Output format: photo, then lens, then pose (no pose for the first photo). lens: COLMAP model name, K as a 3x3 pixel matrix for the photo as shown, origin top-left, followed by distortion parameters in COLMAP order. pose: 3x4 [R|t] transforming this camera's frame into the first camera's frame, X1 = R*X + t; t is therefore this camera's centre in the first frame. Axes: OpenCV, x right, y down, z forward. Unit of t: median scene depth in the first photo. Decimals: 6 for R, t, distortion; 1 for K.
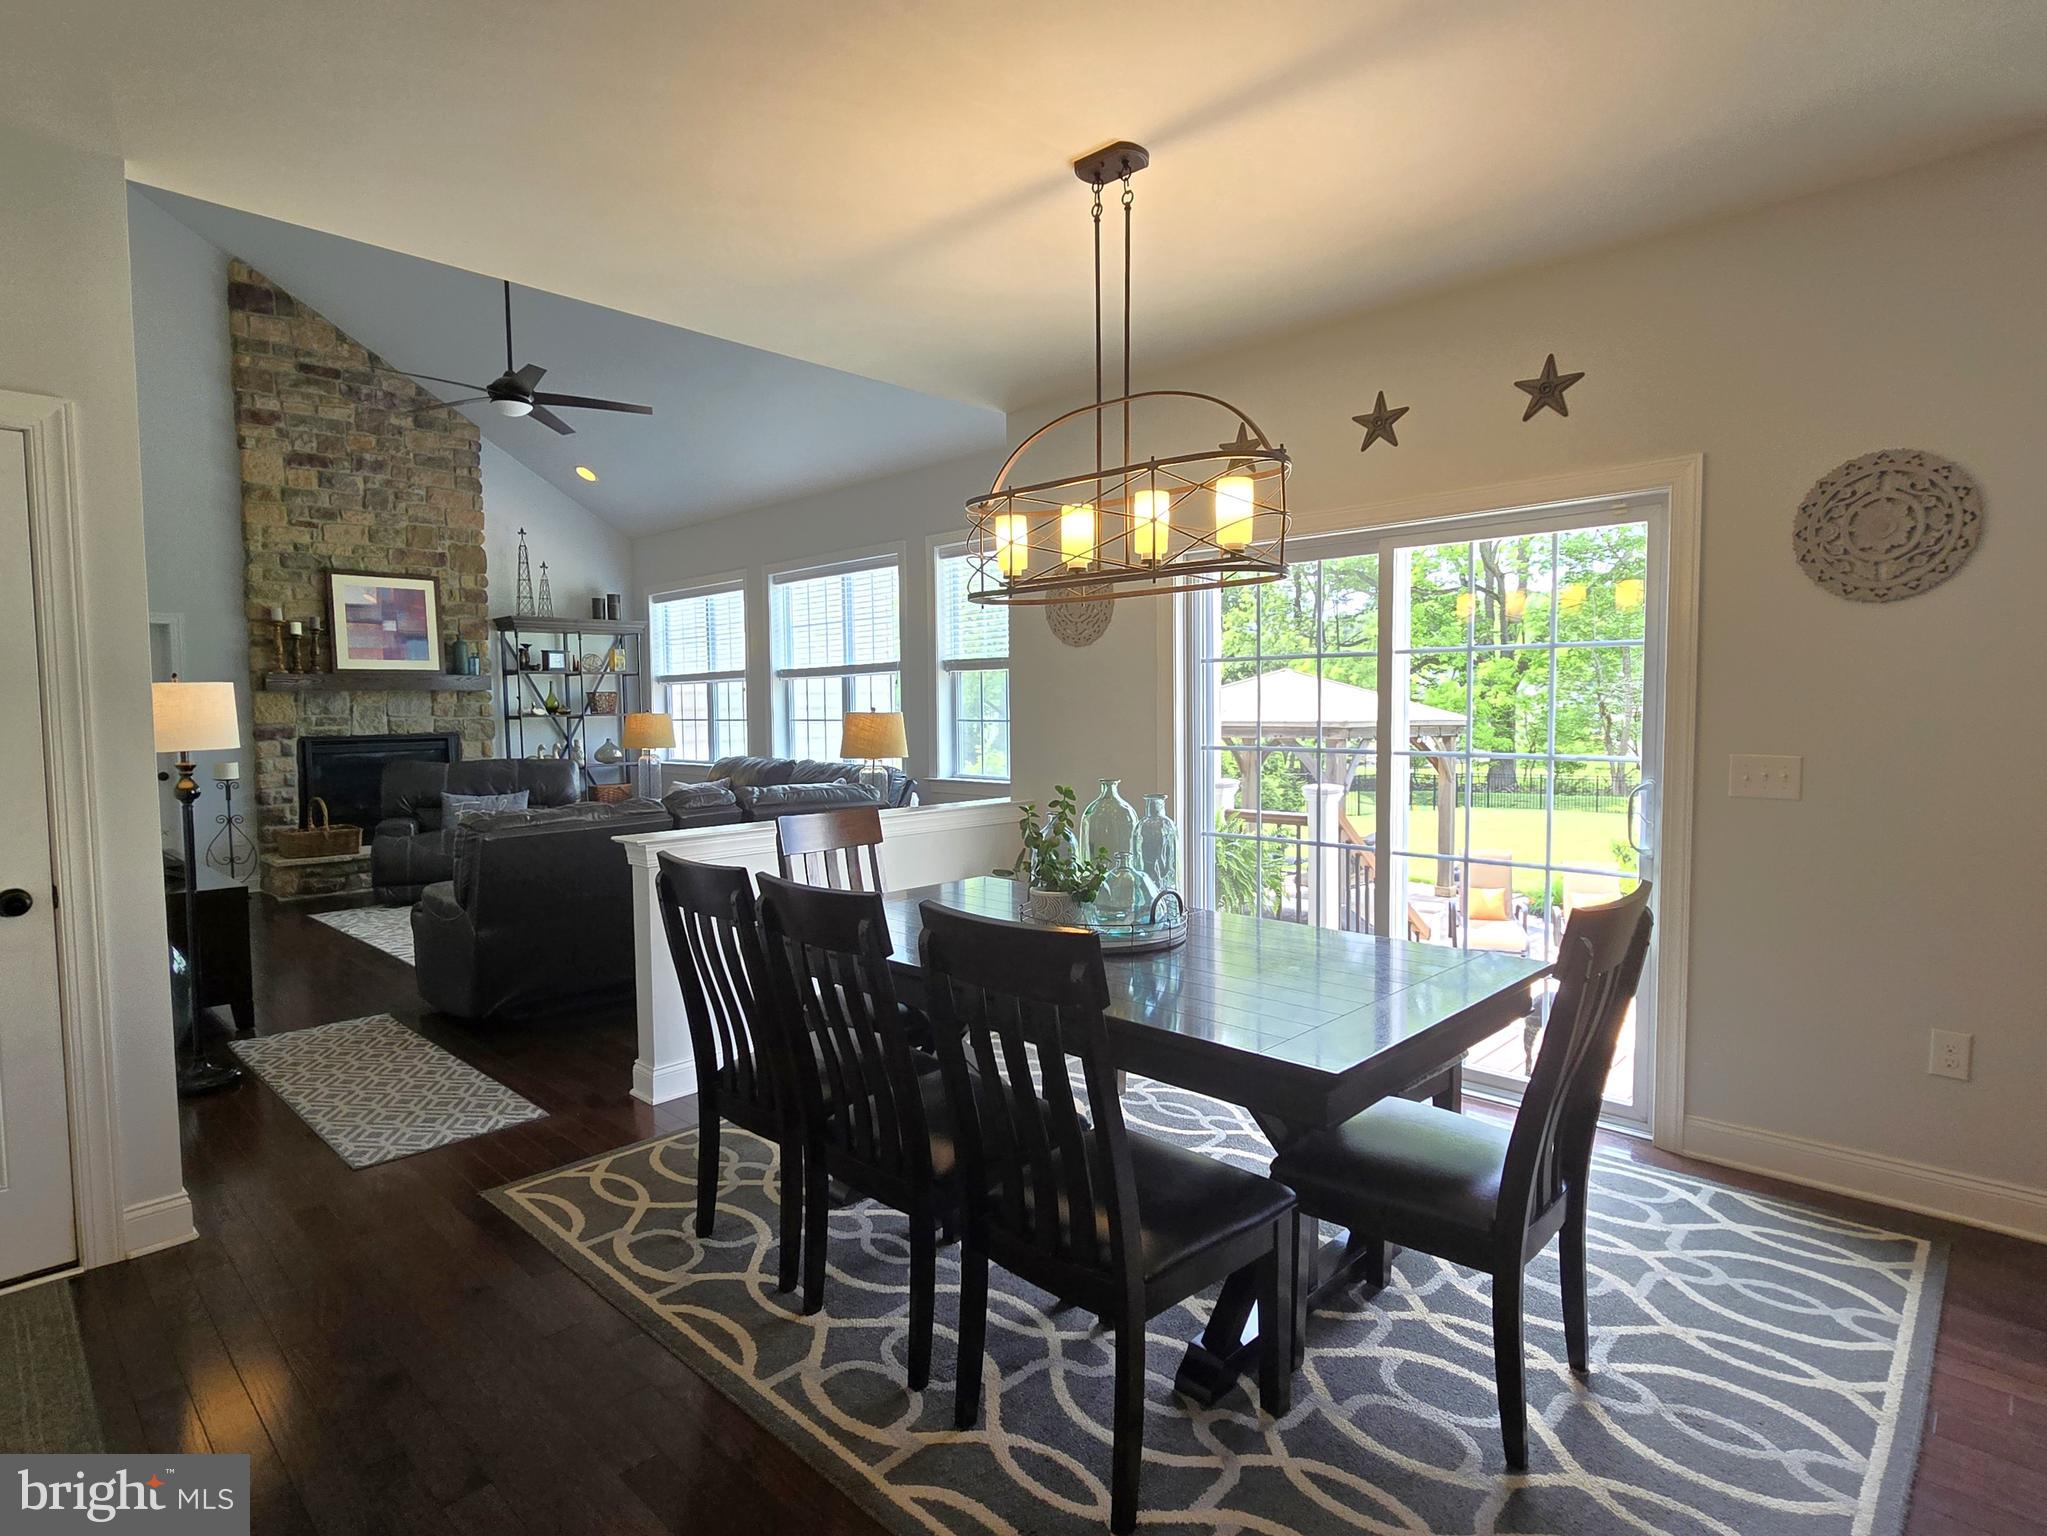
lens RADIAL K [[1073.9, 0, 1023.5], [0, 1073.9, 768.0], [0, 0, 1]] dist [0.013936, -0.016623]
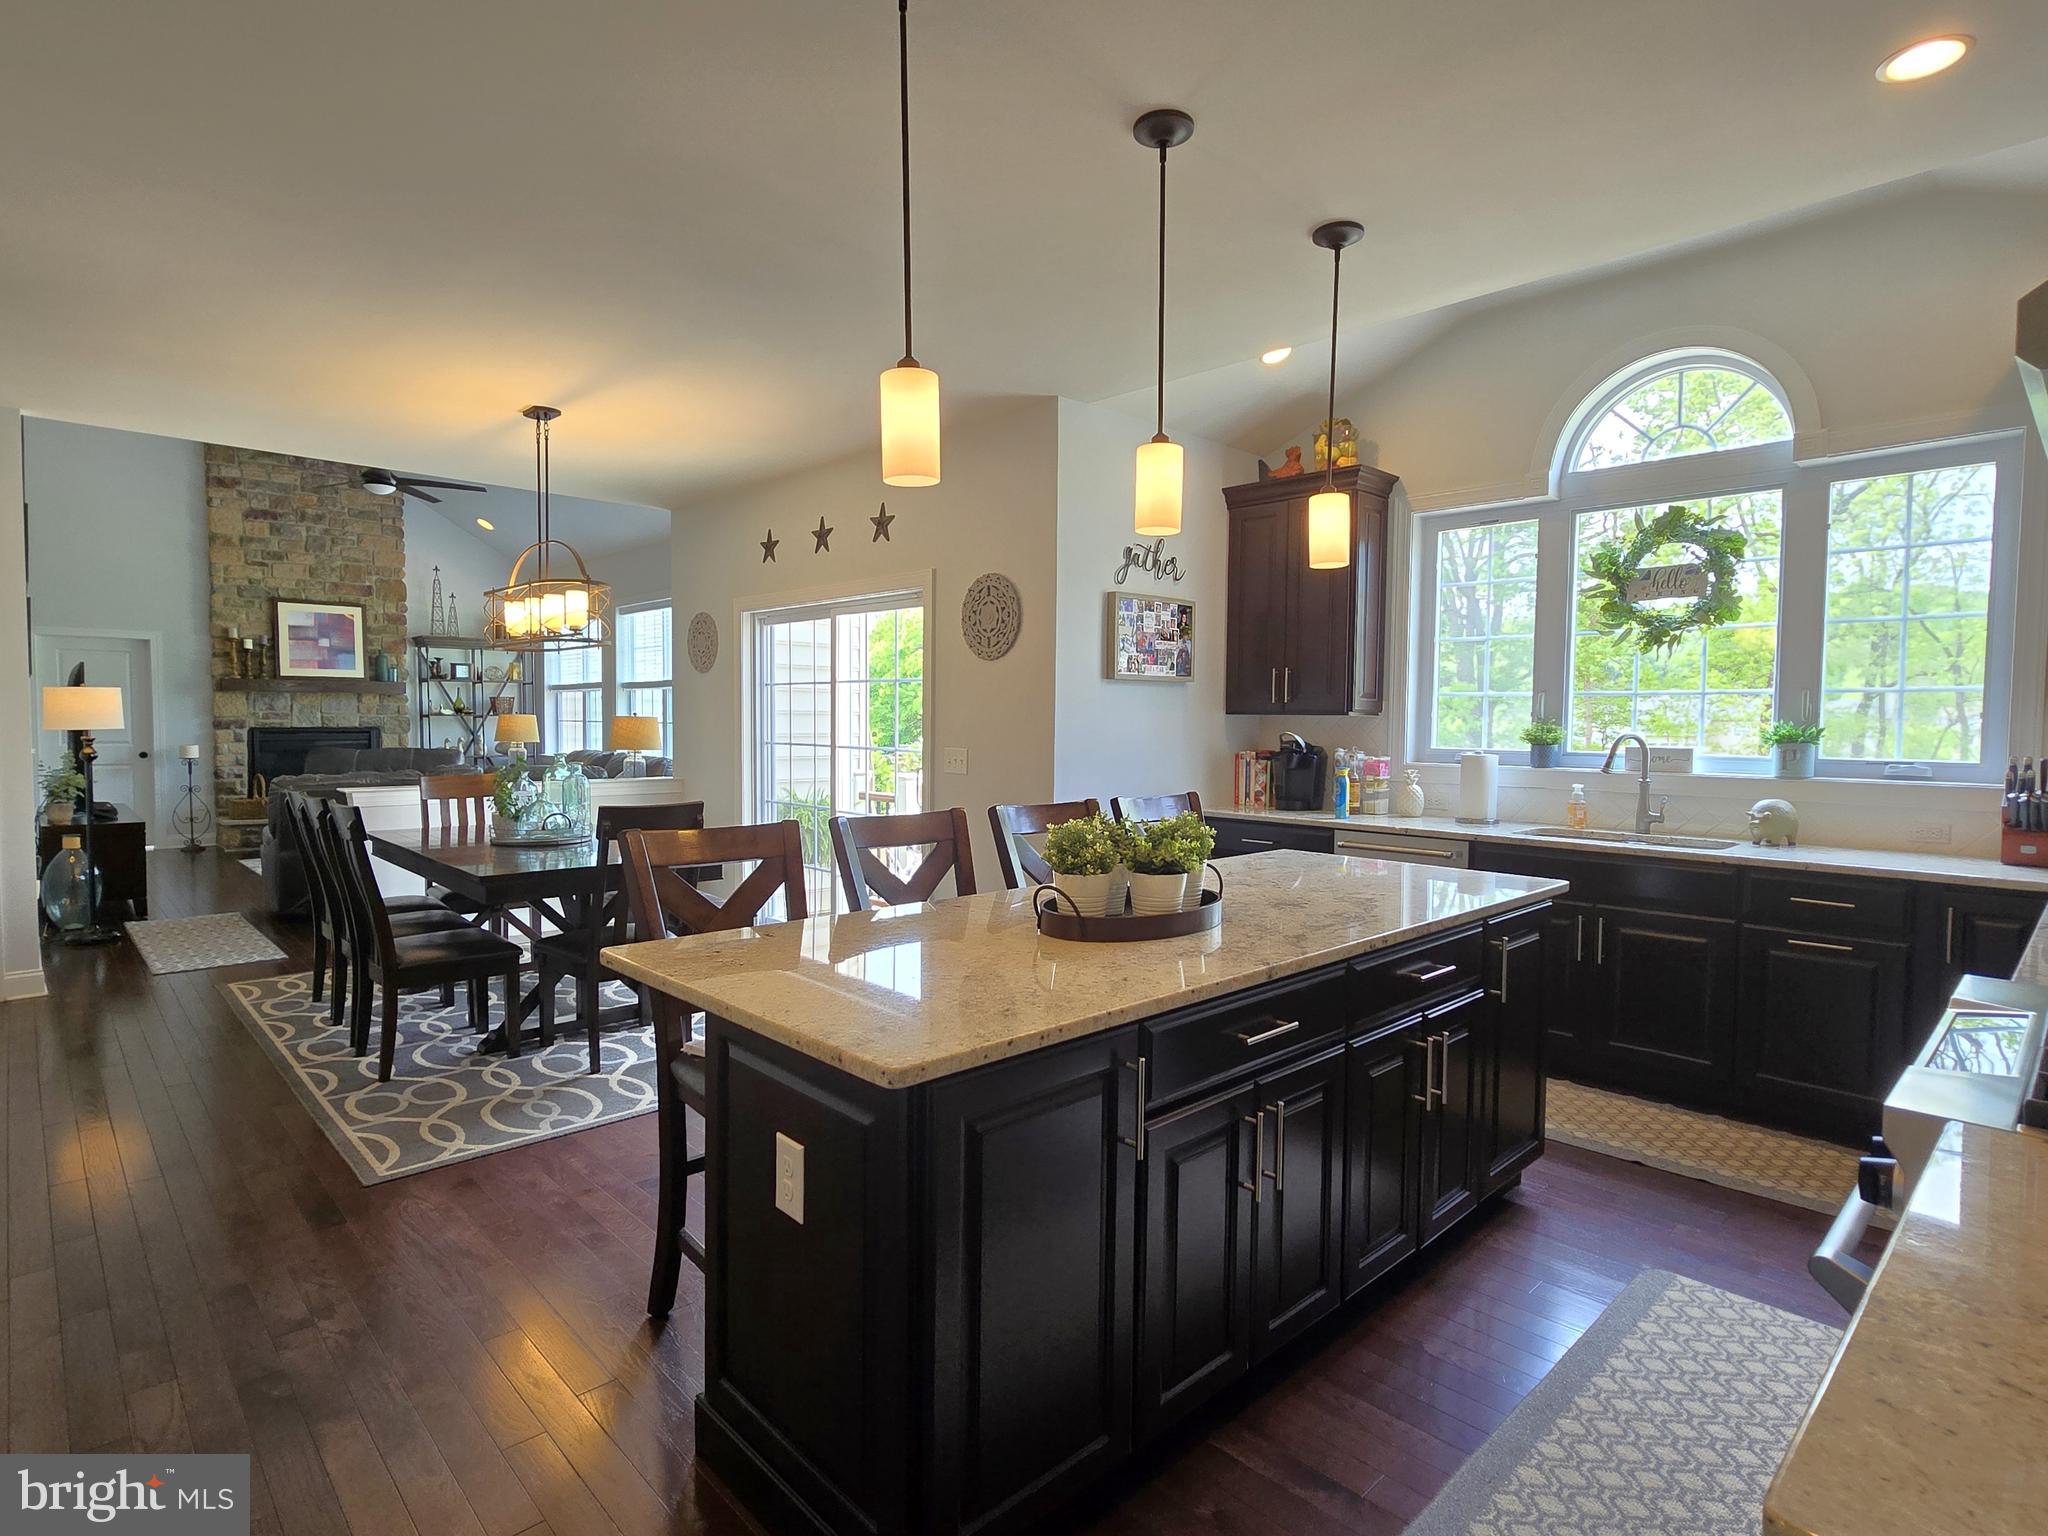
lens RADIAL K [[1063.7, 0, 1024.0], [0, 1063.7, 768.0], [0, 0, 1]] dist [0.006340, -0.009277]
pose [[0.998890, 0.021906, -0.041701, 0.309793], [-0.022334, 0.999702, -0.009824, 0.011717], [0.041474, 0.010744, 0.999082, -0.238184]]
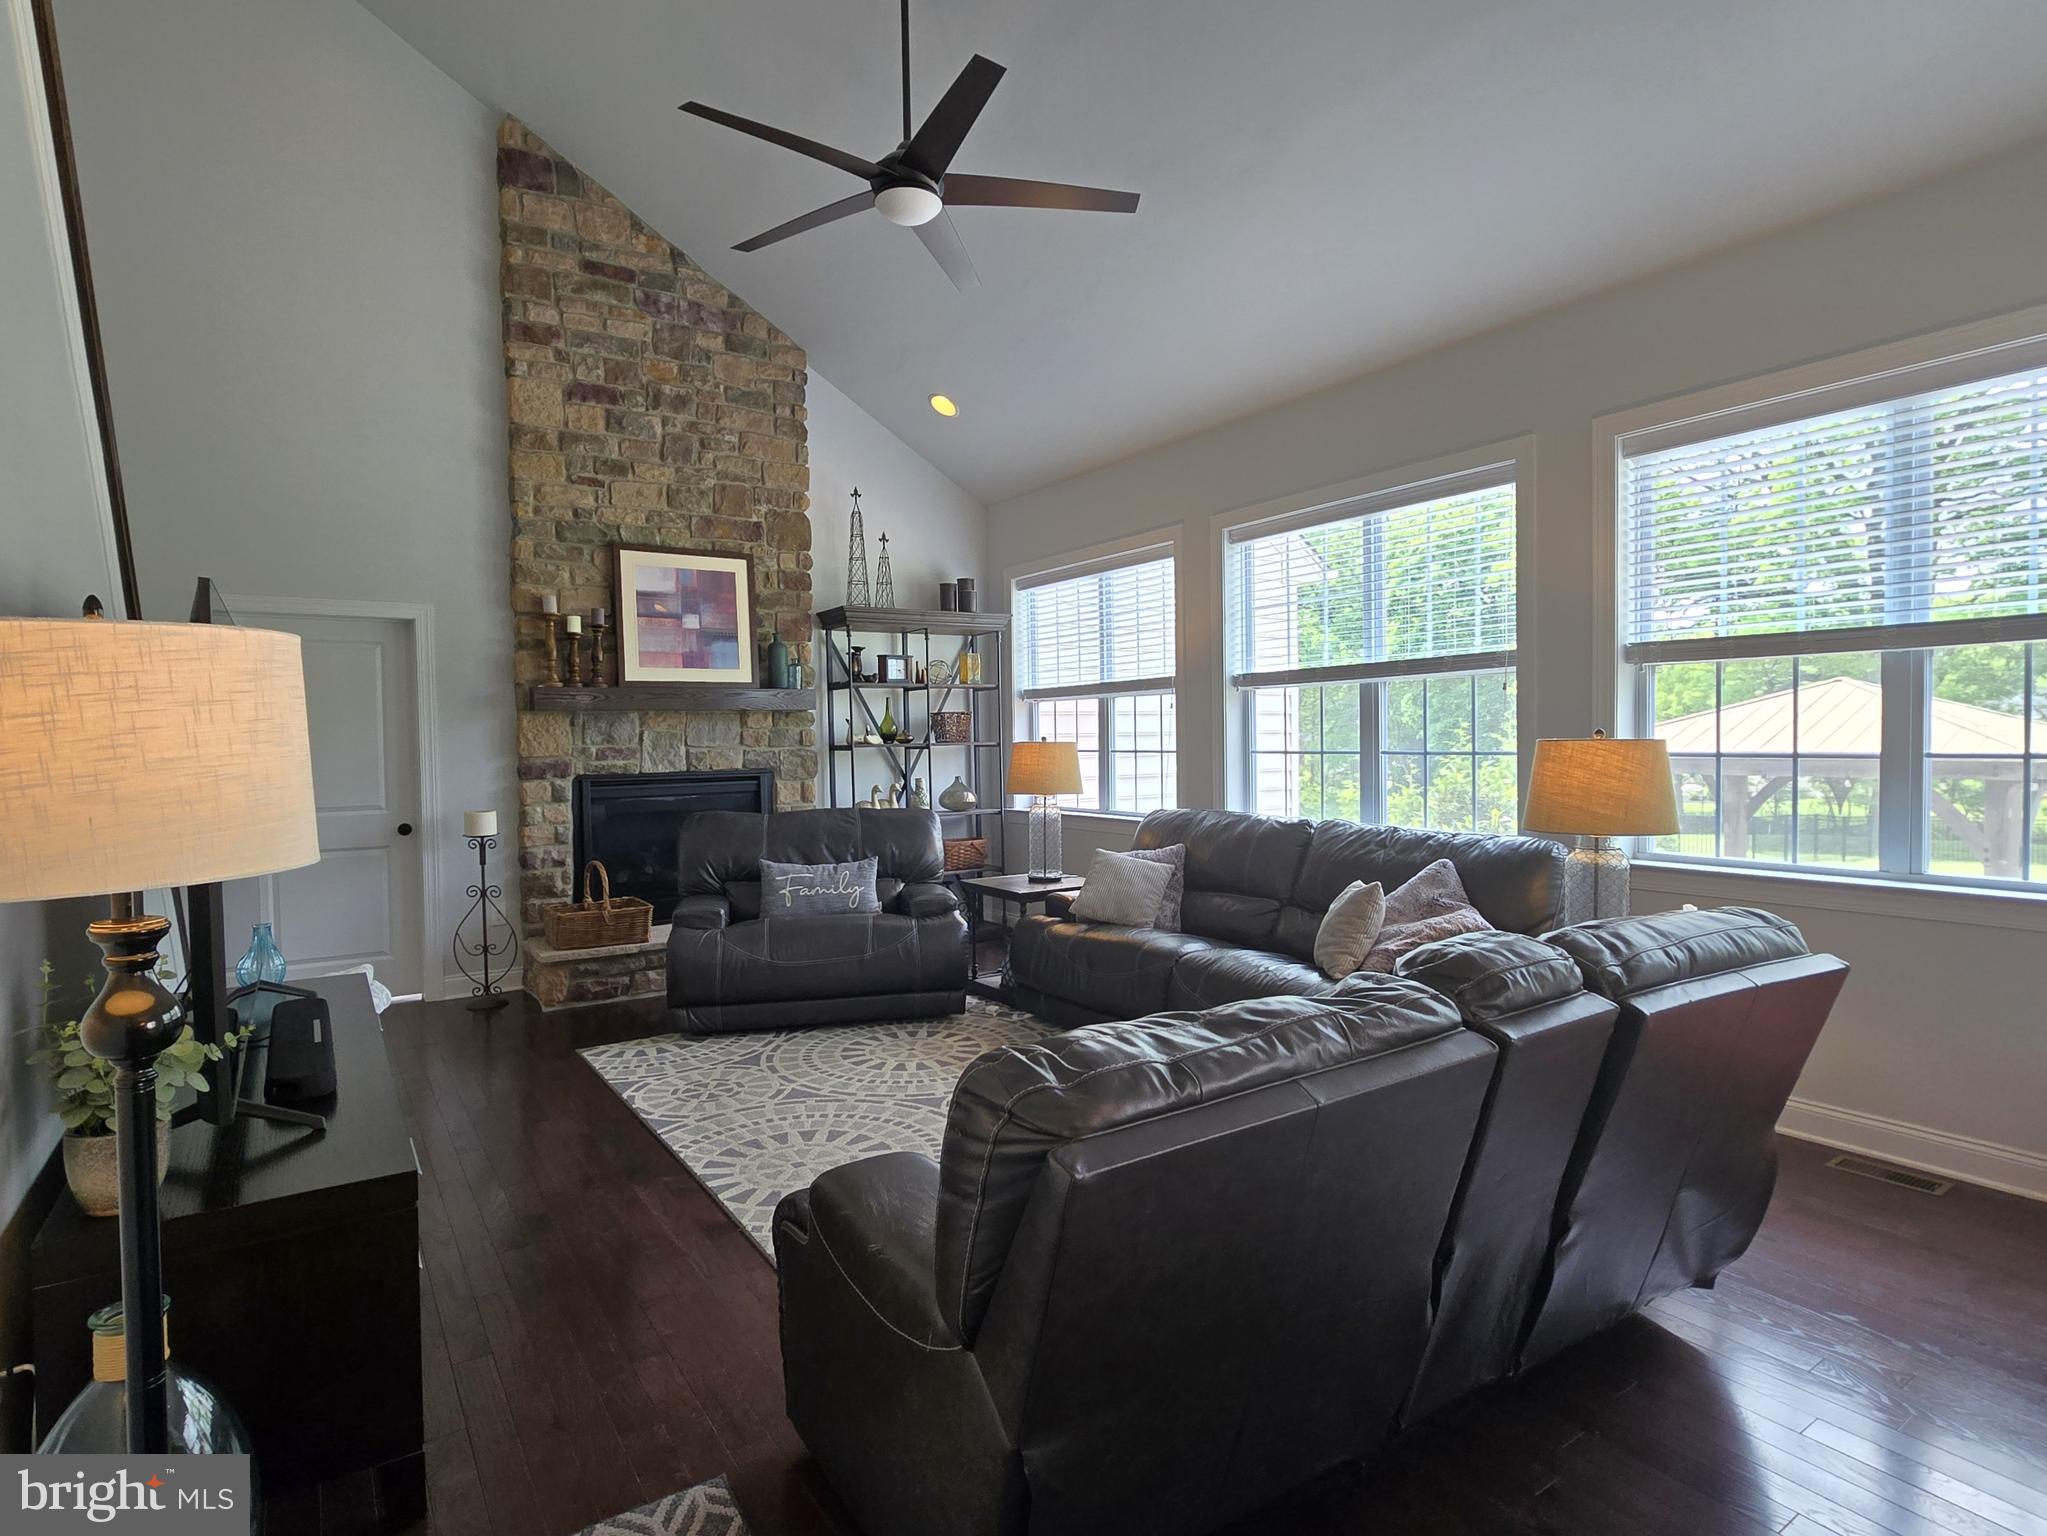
lens RADIAL K [[1073.9, 0, 1023.5], [0, 1073.9, 768.0], [0, 0, 1]] dist [0.013936, -0.016623]
pose [[0.977927, 0.004016, -0.208907, -0.225046], [-0.009339, 0.999656, -0.024502, -0.018454], [0.208737, 0.025912, 0.977628, 0.352823]]
